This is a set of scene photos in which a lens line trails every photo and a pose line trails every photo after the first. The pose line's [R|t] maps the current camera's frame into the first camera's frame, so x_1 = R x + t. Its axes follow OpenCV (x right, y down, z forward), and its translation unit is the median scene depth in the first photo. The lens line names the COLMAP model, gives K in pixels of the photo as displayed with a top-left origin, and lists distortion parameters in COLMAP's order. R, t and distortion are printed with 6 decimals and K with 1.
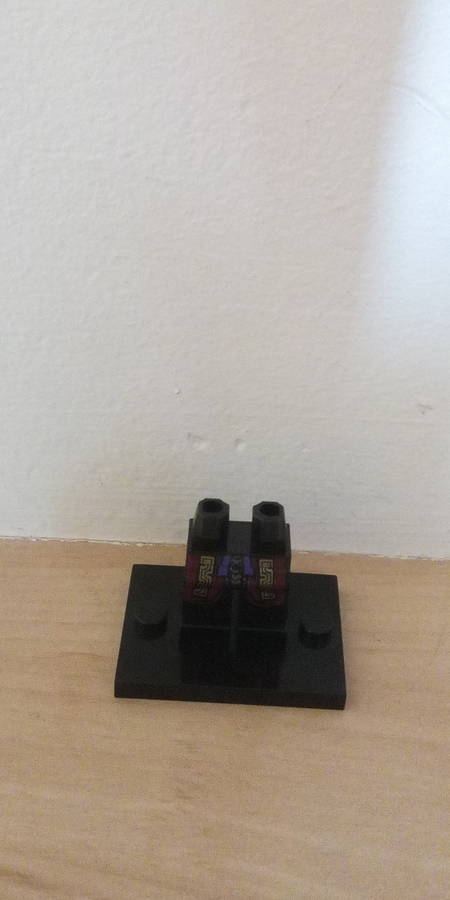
lens RADIAL K [[1498.9, 0, 218.4], [0, 1498.9, 436.4], [0, 0, 1]] dist [0.210758, 0.000000]
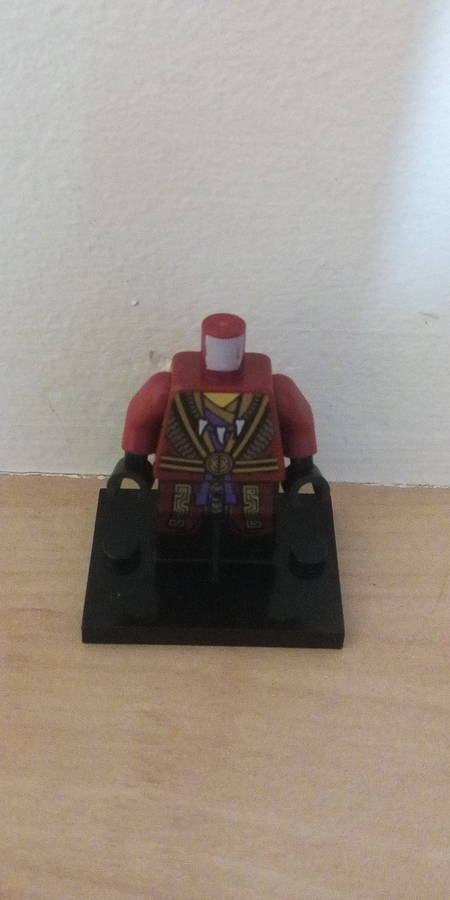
lens RADIAL K [[1498.9, 0, 232.0], [0, 1498.9, 469.7], [0, 0, 1]] dist [0.210758, 0.000000]
pose [[0.999767, -0.021543, -0.000946, 0.026641], [0.021506, 0.992938, 0.116672, -0.035554], [-0.001574, -0.116665, 0.993170, 0.158423]]
